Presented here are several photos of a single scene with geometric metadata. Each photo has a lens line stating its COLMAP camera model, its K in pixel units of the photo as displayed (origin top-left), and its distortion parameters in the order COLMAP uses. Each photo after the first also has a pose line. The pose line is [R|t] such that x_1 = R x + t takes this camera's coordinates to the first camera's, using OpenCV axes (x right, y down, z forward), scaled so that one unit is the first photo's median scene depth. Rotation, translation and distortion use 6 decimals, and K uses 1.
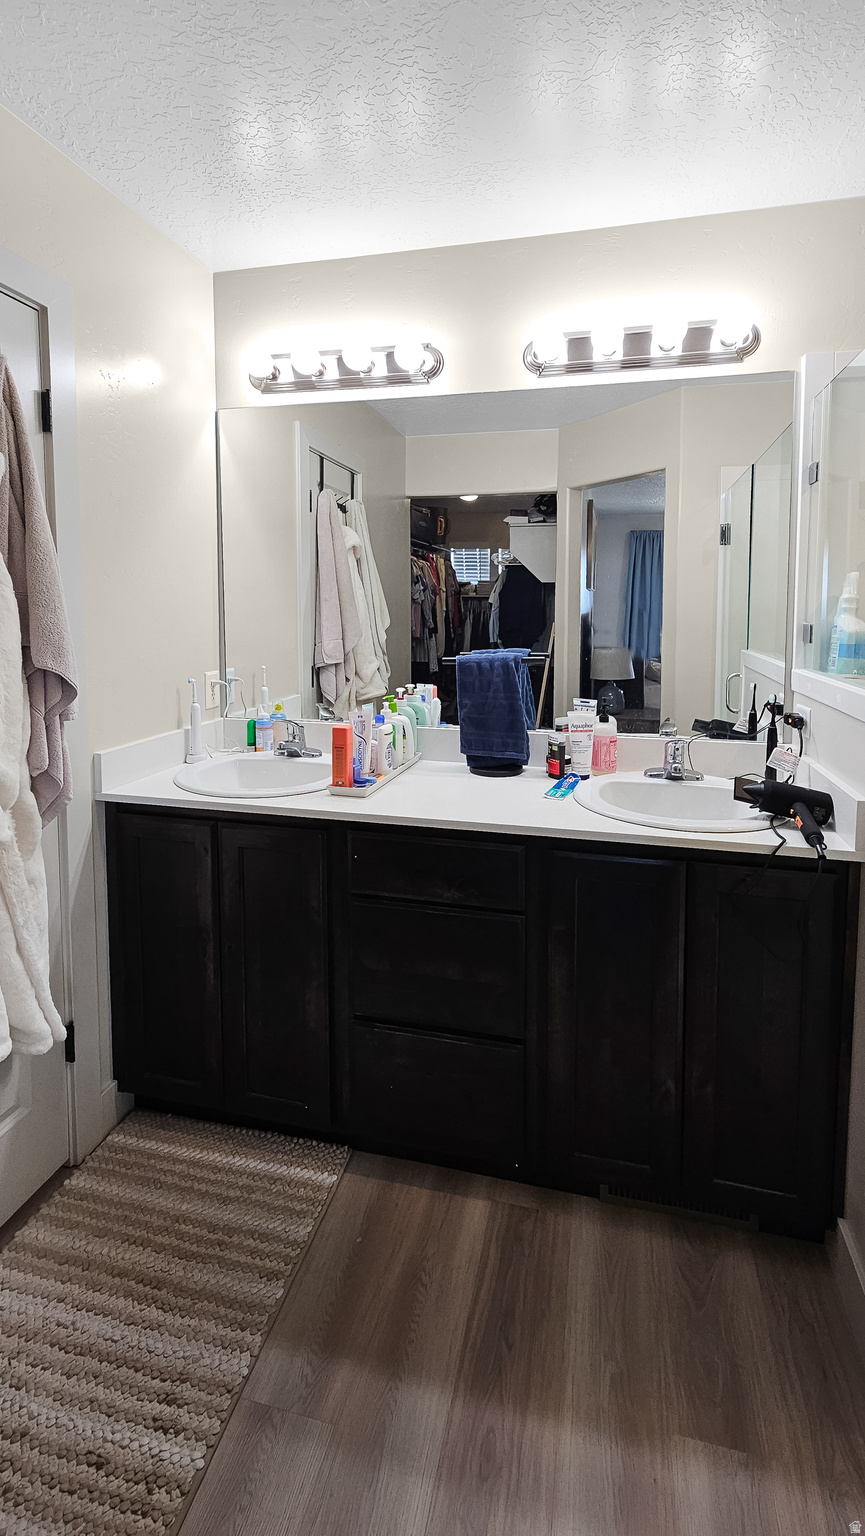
lens RADIAL K [[658.0, 0, 464.5], [0, 658.0, 692.2], [0, 0, 1]] dist [-0.000736, -0.000107]
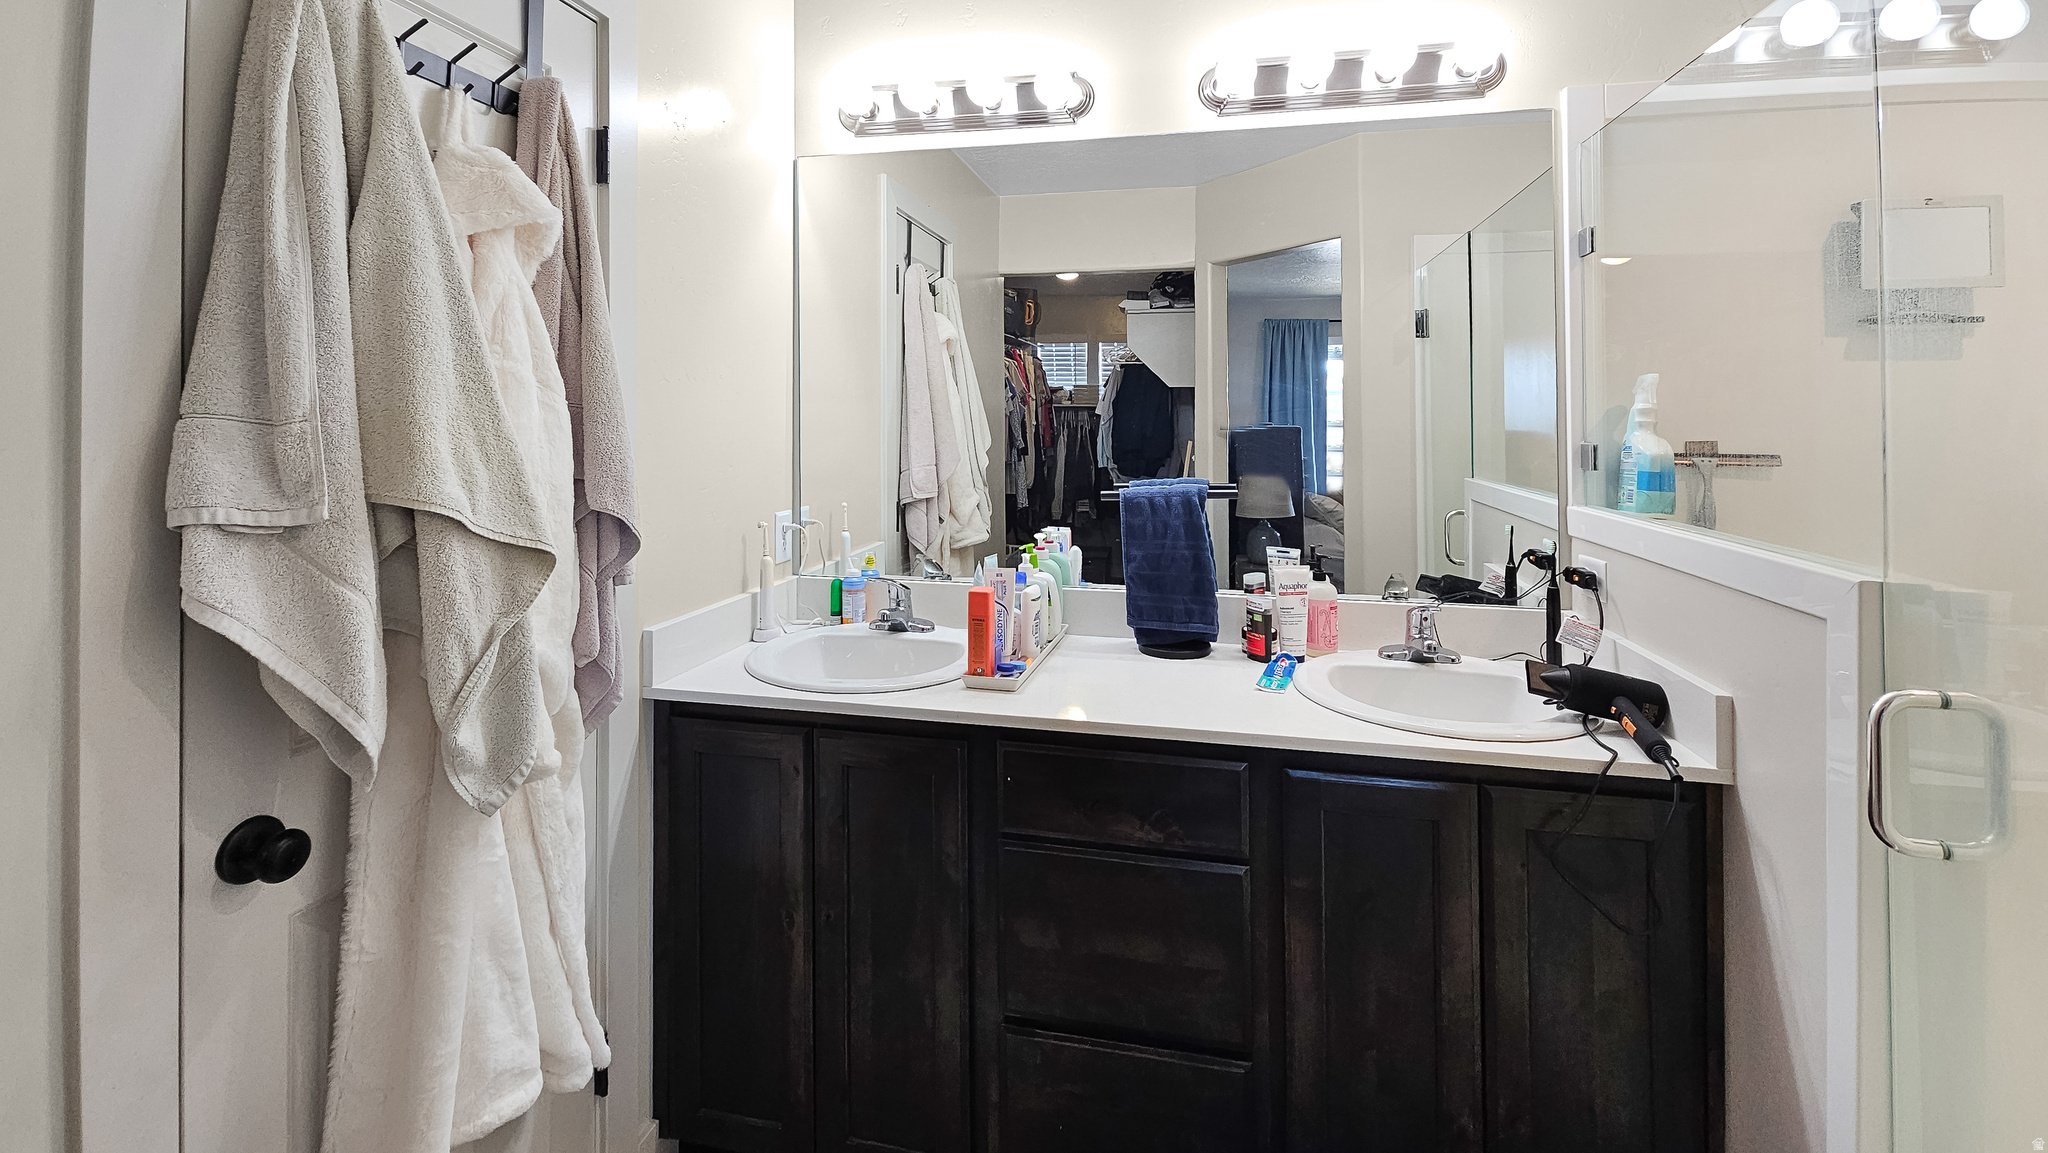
lens RADIAL K [[874.6, 0, 1021.8], [0, 874.6, 465.7], [0, 0, 1]] dist [-0.000426, -0.000312]
pose [[0.999996, -0.000823, 0.002660, -0.122069], [0.001022, 0.997152, -0.075412, -0.008469], [-0.002591, 0.075414, 0.997149, 0.042473]]
